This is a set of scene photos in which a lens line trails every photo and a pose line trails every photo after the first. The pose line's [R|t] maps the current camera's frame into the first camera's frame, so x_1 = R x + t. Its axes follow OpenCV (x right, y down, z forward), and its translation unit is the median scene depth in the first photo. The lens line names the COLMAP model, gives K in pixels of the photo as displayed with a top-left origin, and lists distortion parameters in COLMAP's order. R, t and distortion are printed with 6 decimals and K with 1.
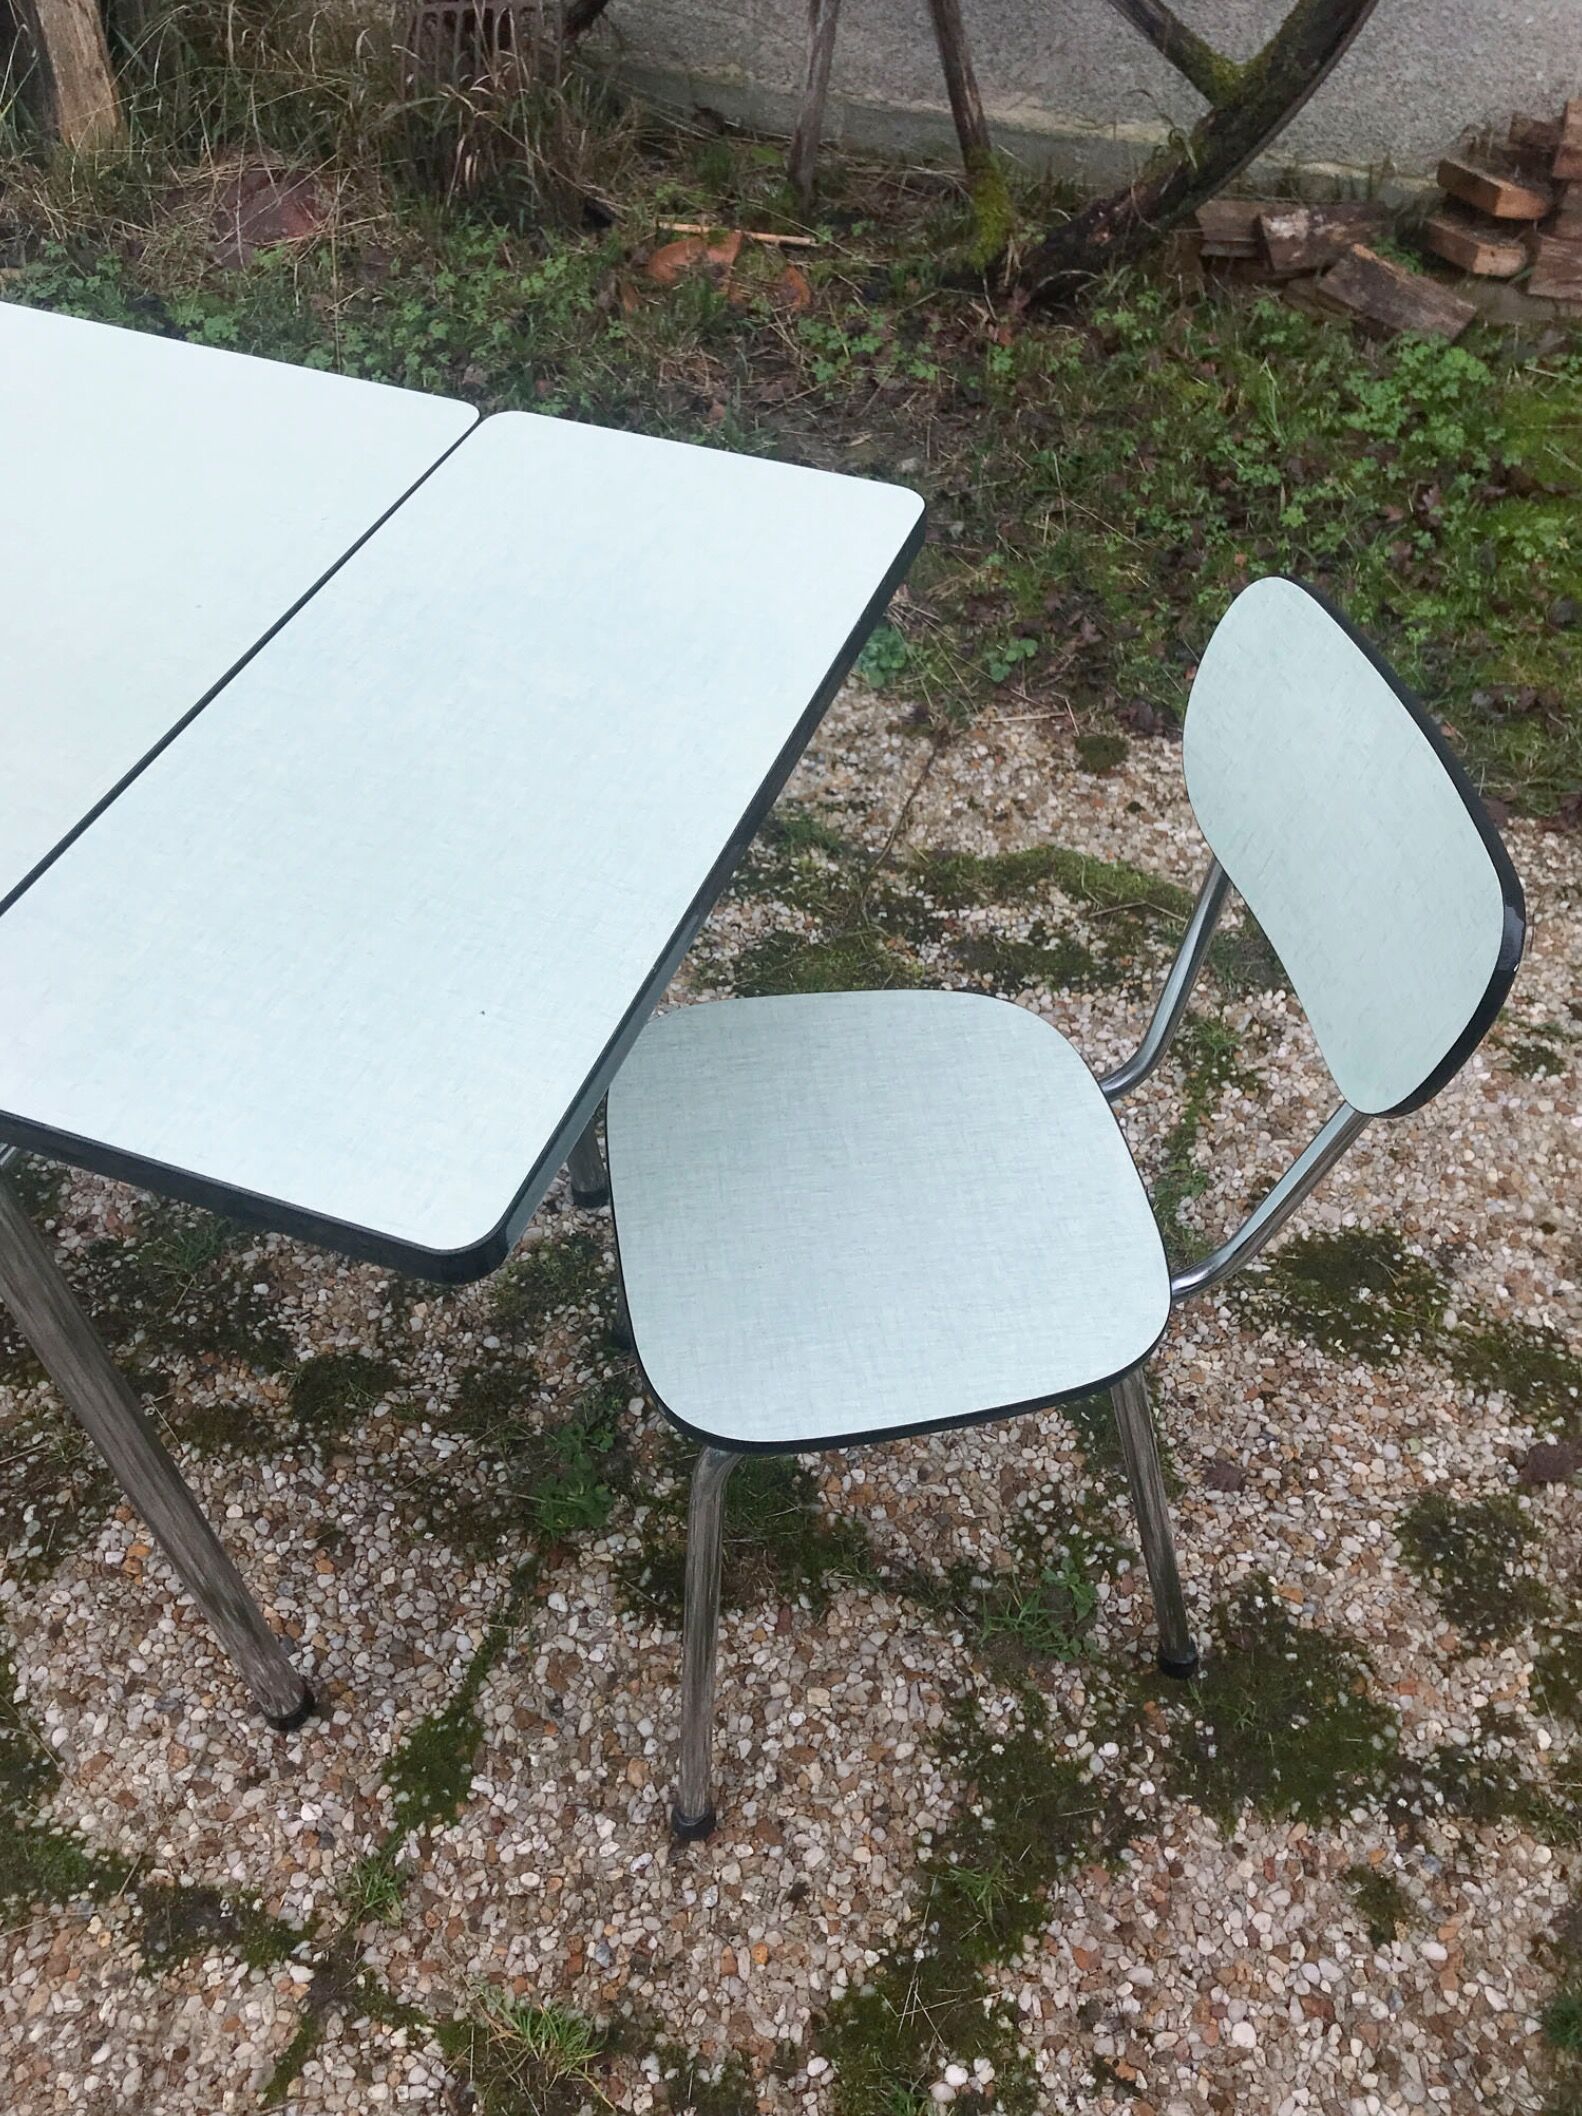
lens RADIAL K [[1784.4, 0, 794.1], [0, 1784.4, 1028.9], [0, 0, 1]] dist [-0.008273, 0.052376]
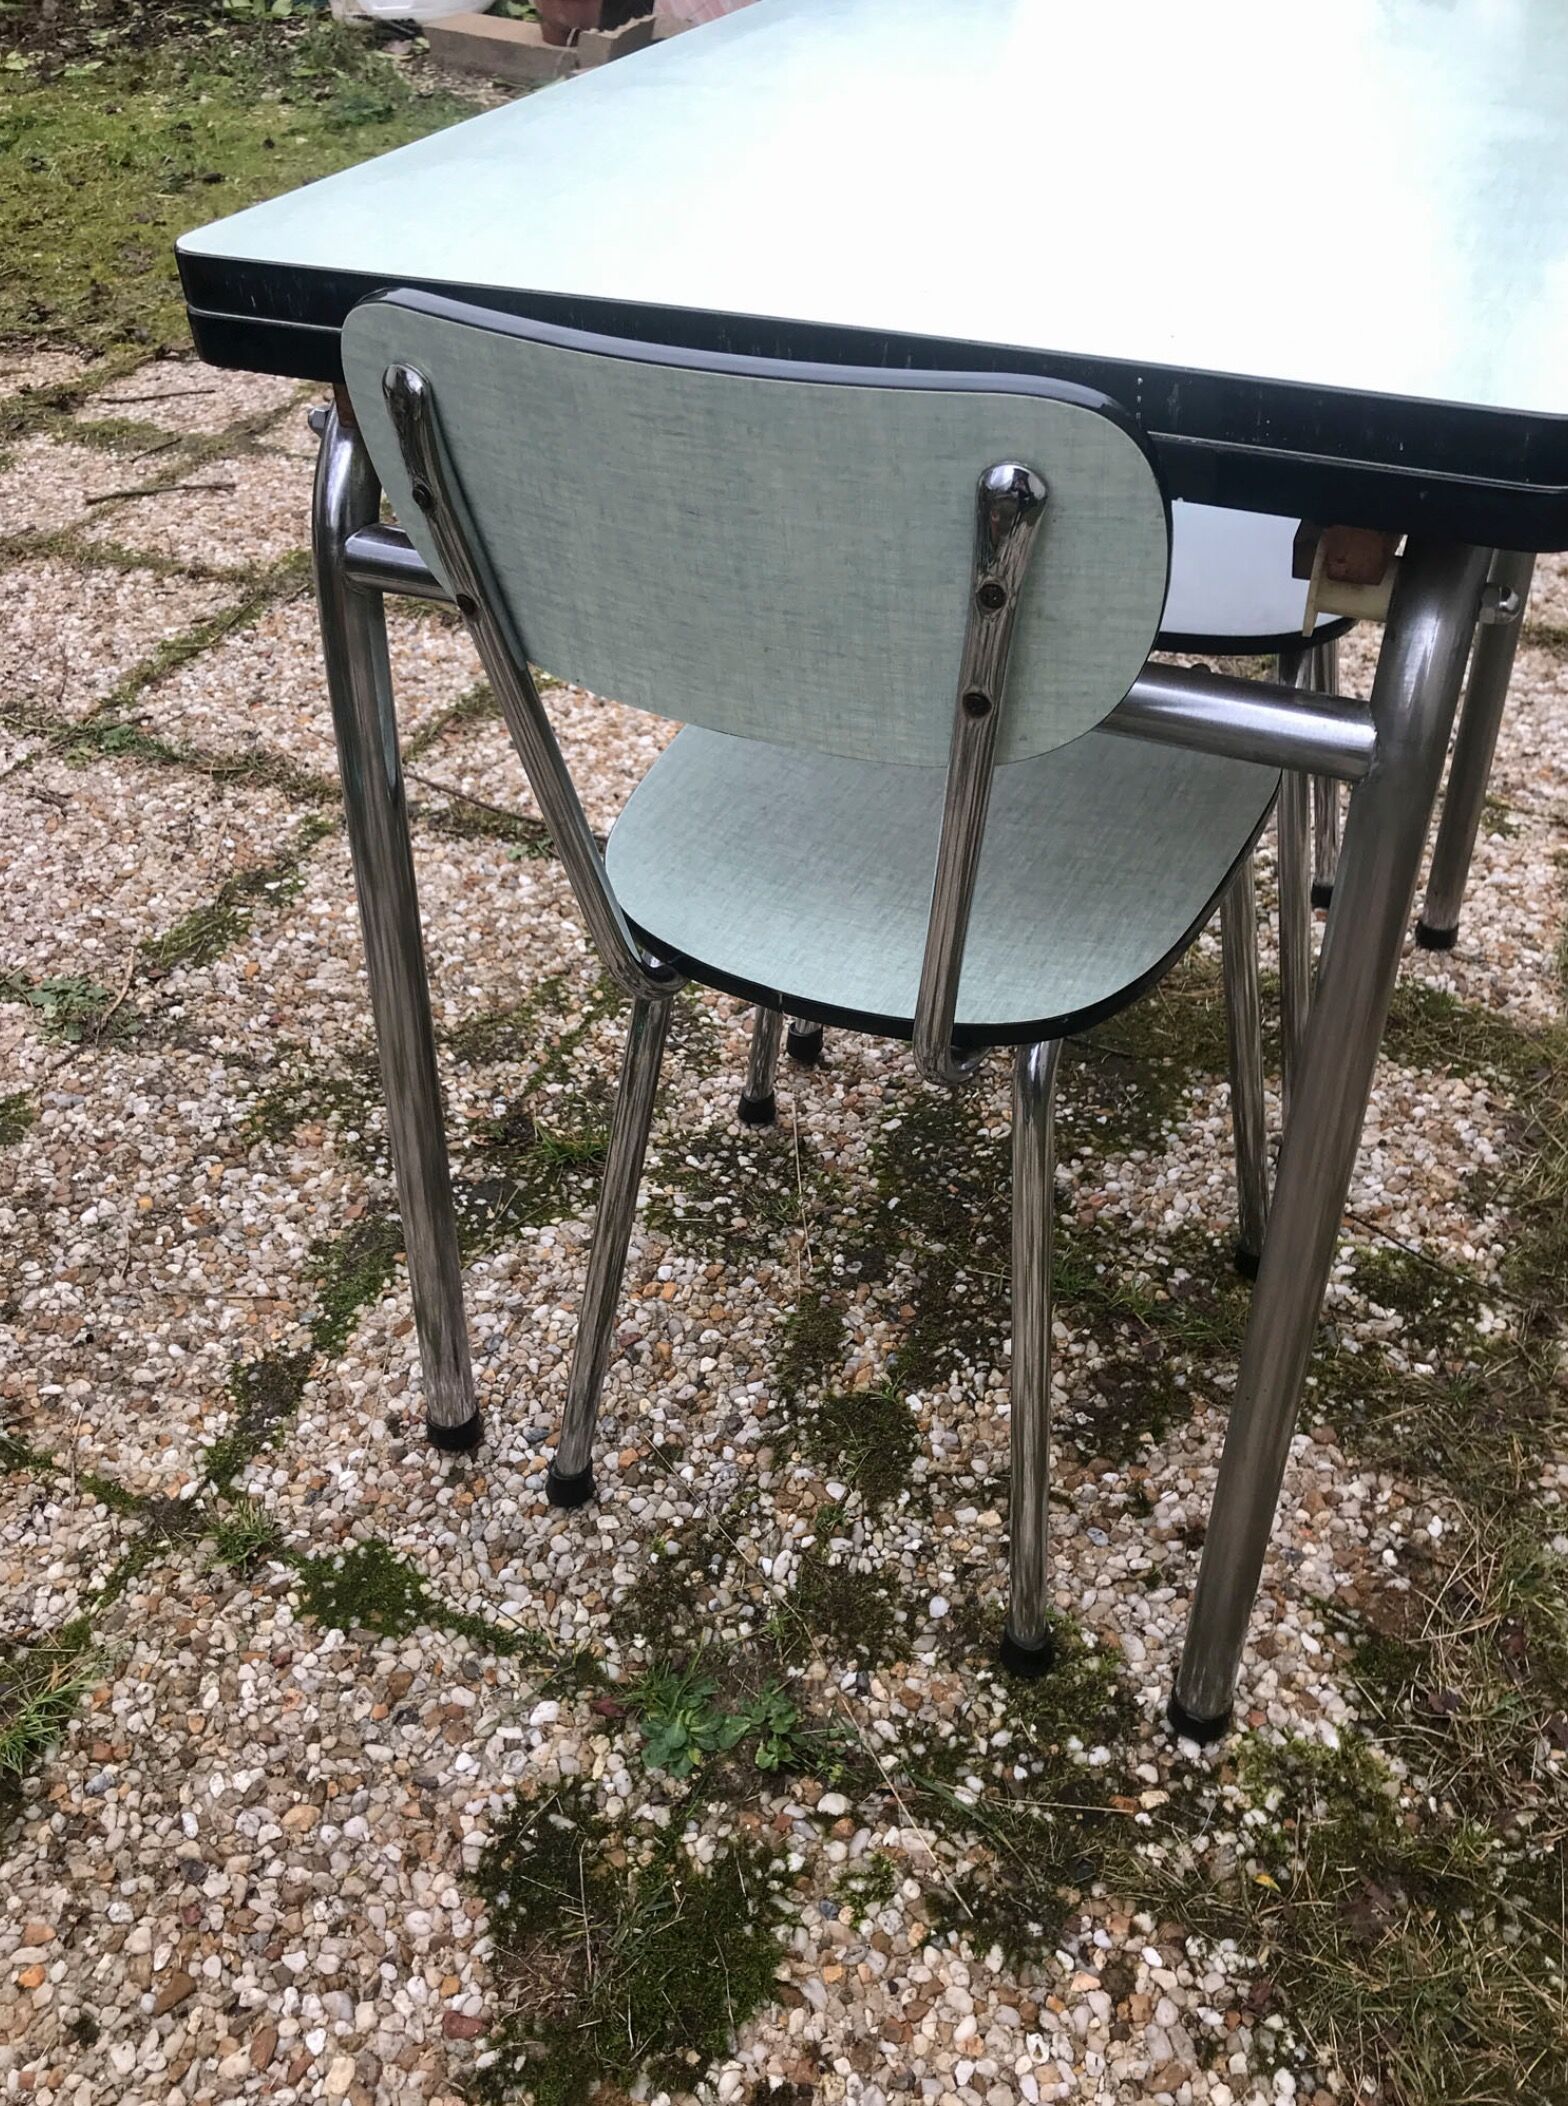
lens RADIAL K [[1771.6, 0, 784.0], [0, 1771.6, 1053.0], [0, 0, 1]] dist [-0.050463, 0.067180]
pose [[-0.052355, 0.627475, -0.776874, 0.274429], [-0.718652, 0.516489, 0.465595, -0.251242], [0.693397, 0.582678, 0.423896, 0.604919]]
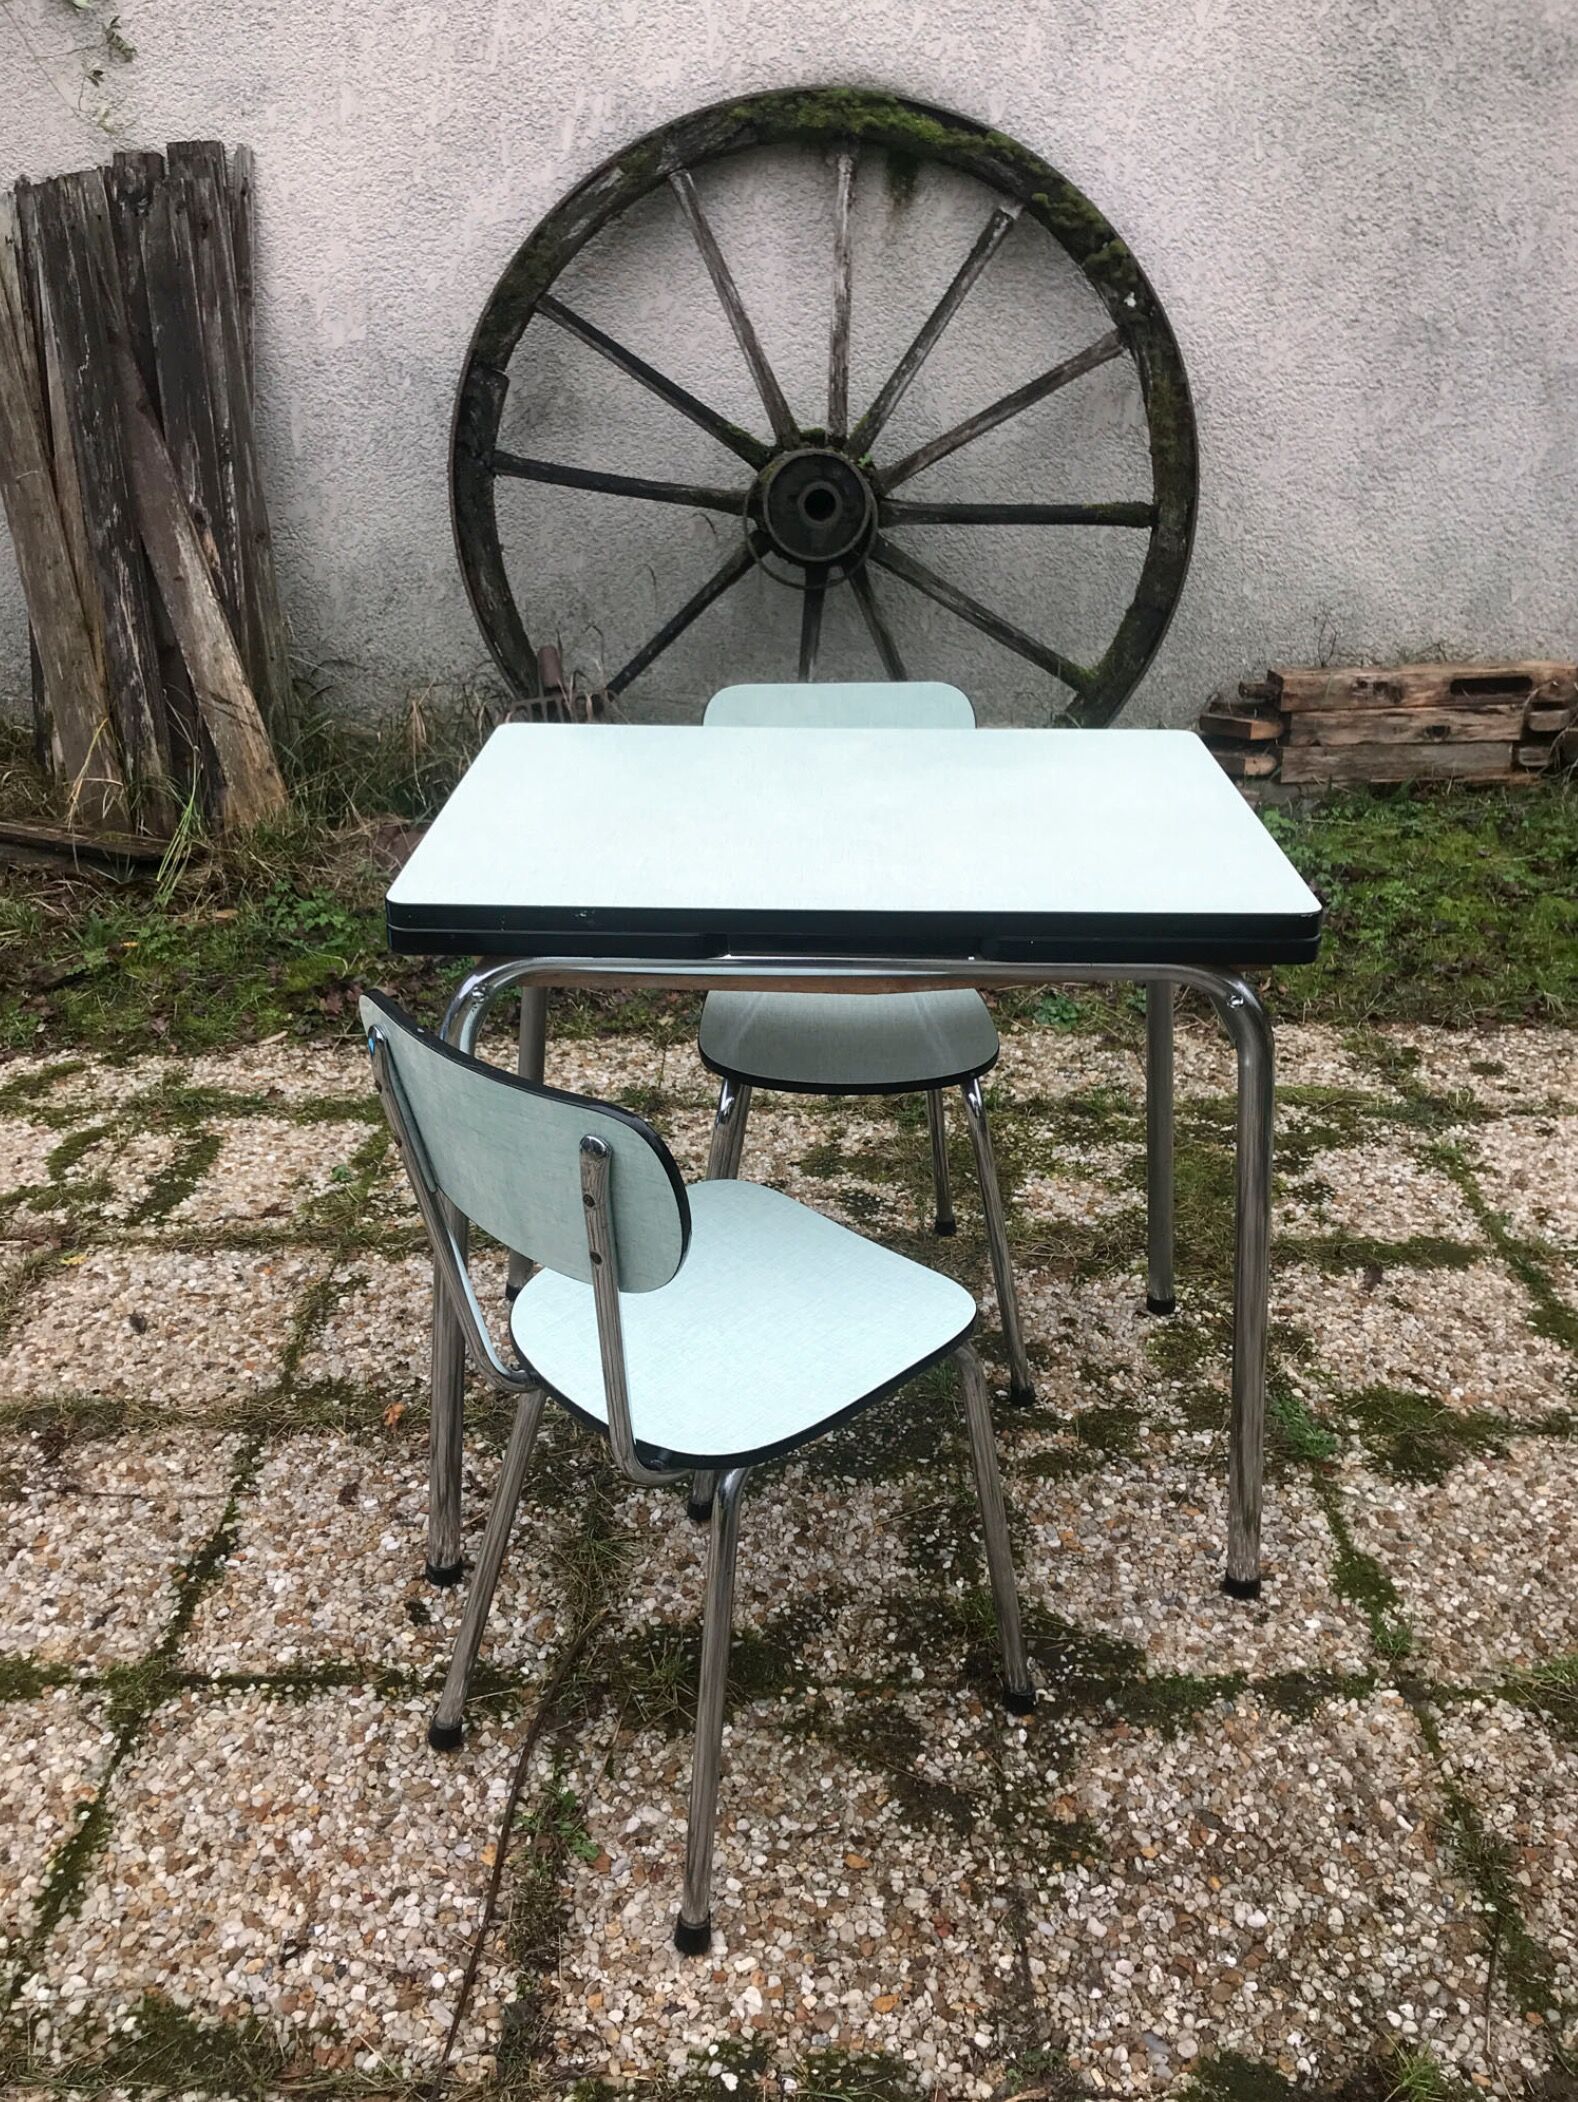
lens RADIAL K [[1769.7, 0, 789.0], [0, 1769.7, 1051.0], [0, 0, 1]] dist [0.003125, 0.007867]
pose [[0.936297, -0.157260, 0.314032, -0.966730], [0.263068, 0.906428, -0.330430, 0.361374], [-0.232684, 0.391992, 0.890056, -0.302076]]
